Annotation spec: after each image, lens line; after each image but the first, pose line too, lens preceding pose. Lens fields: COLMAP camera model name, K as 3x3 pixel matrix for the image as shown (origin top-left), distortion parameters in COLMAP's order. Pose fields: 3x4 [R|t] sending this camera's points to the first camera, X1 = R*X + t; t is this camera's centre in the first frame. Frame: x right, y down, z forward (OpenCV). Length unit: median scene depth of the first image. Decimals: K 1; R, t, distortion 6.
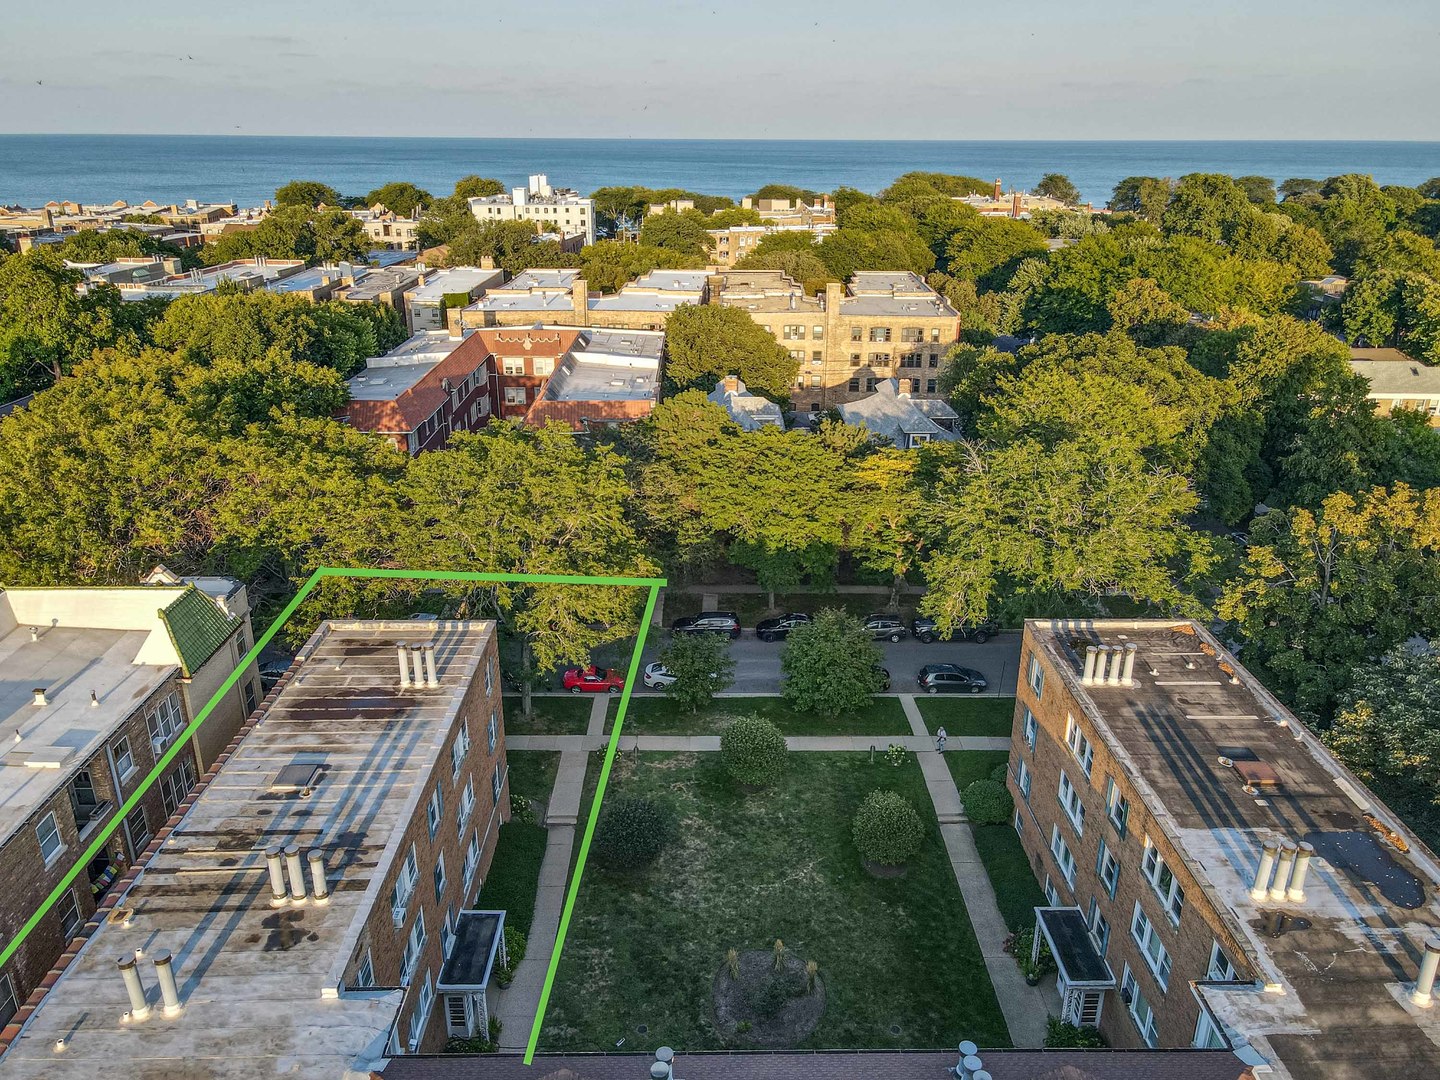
lens RADIAL K [[1054.1, 0, 720.0], [0, 1054.1, 540.0], [0, 0, 1]] dist [0.004260, 0.042505]
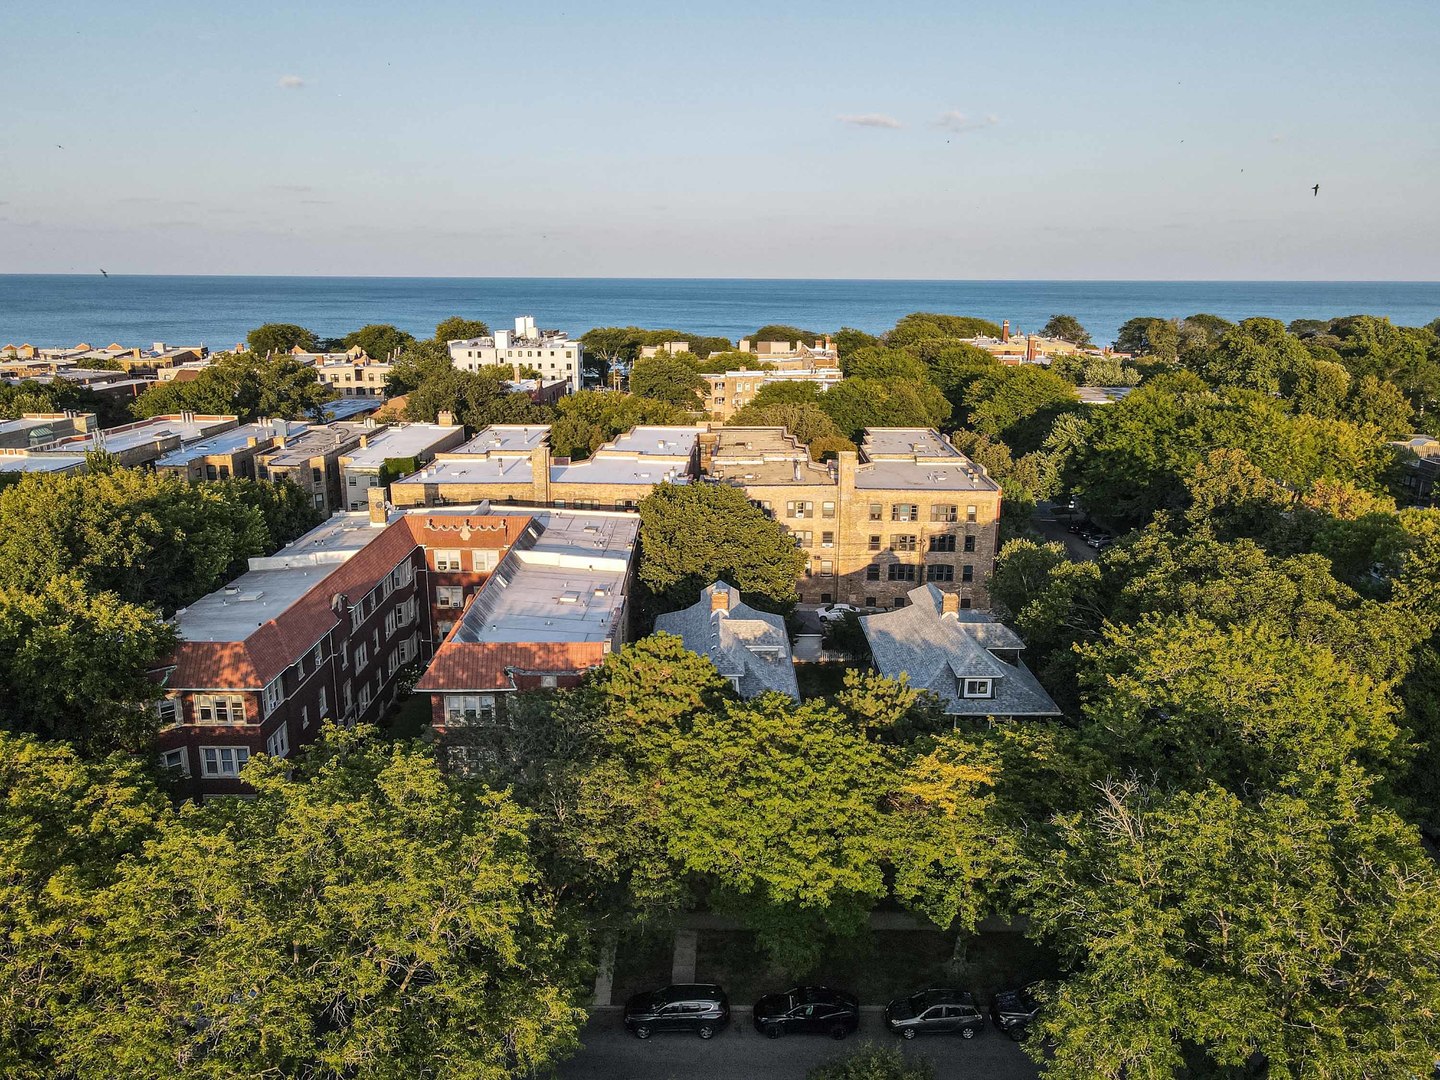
lens RADIAL K [[1054.1, 0, 720.0], [0, 1054.1, 540.0], [0, 0, 1]] dist [0.004260, 0.042505]
pose [[1.000000, 0.000314, -0.000066, 0.006792], [-0.000320, 0.992856, -0.119319, -0.063274], [0.000028, 0.119319, 0.992856, 0.156139]]
